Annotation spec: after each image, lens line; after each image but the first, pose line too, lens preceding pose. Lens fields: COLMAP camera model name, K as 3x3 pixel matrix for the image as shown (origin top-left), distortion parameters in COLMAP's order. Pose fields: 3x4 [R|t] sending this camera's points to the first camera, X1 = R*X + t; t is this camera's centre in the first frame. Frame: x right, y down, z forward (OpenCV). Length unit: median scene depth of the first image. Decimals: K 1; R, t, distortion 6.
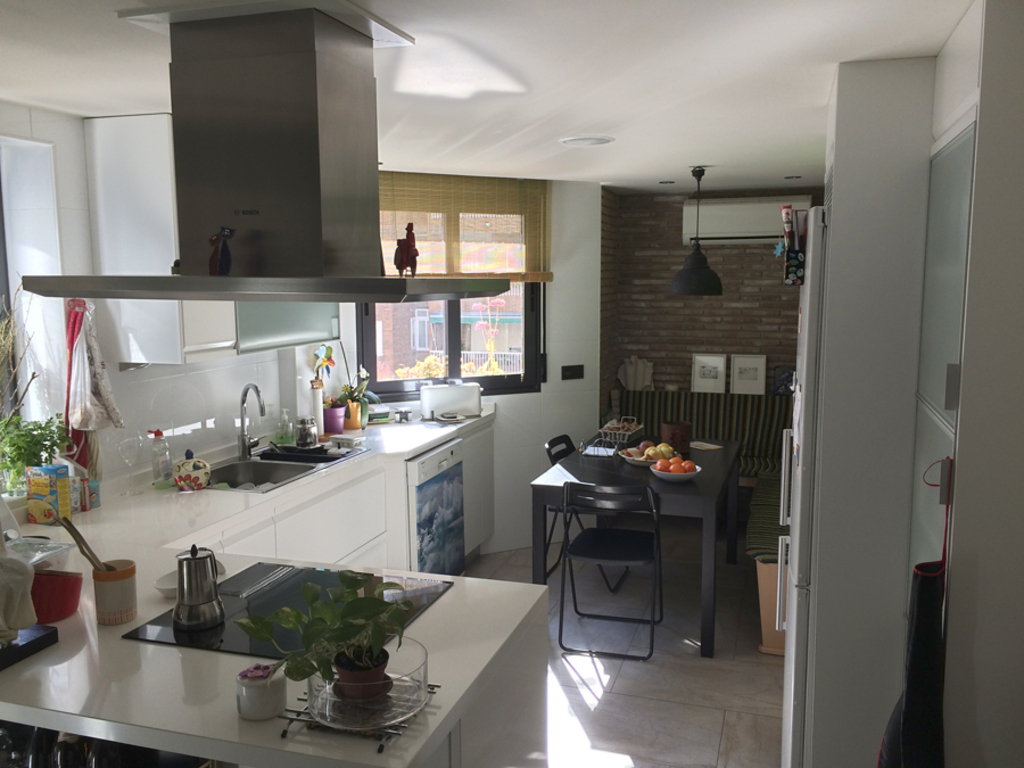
lens RADIAL K [[856.6, 0, 512.7], [0, 856.6, 384.3], [0, 0, 1]] dist [0.055929, -0.085756]
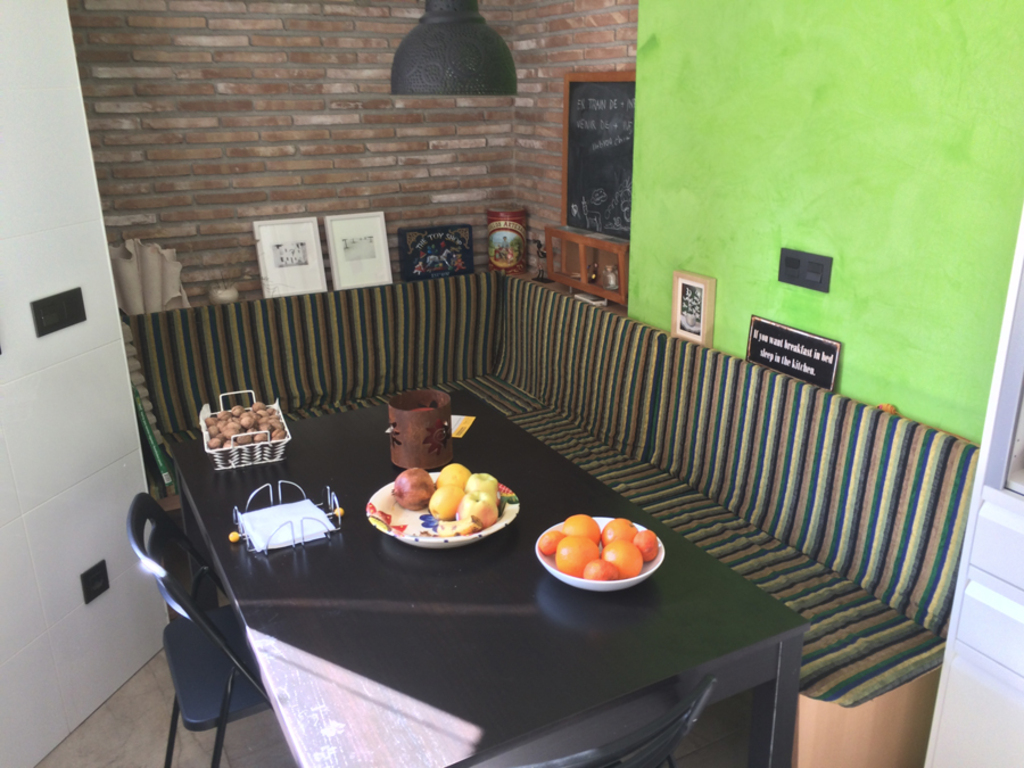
lens RADIAL K [[856.6, 0, 513.2], [0, 856.6, 391.6], [0, 0, 1]] dist [0.055929, -0.085756]
pose [[0.677612, -0.250555, 0.691422, -0.065449], [0.097628, 0.962499, 0.253110, -0.053466], [-0.728910, -0.104008, 0.676662, 0.535135]]
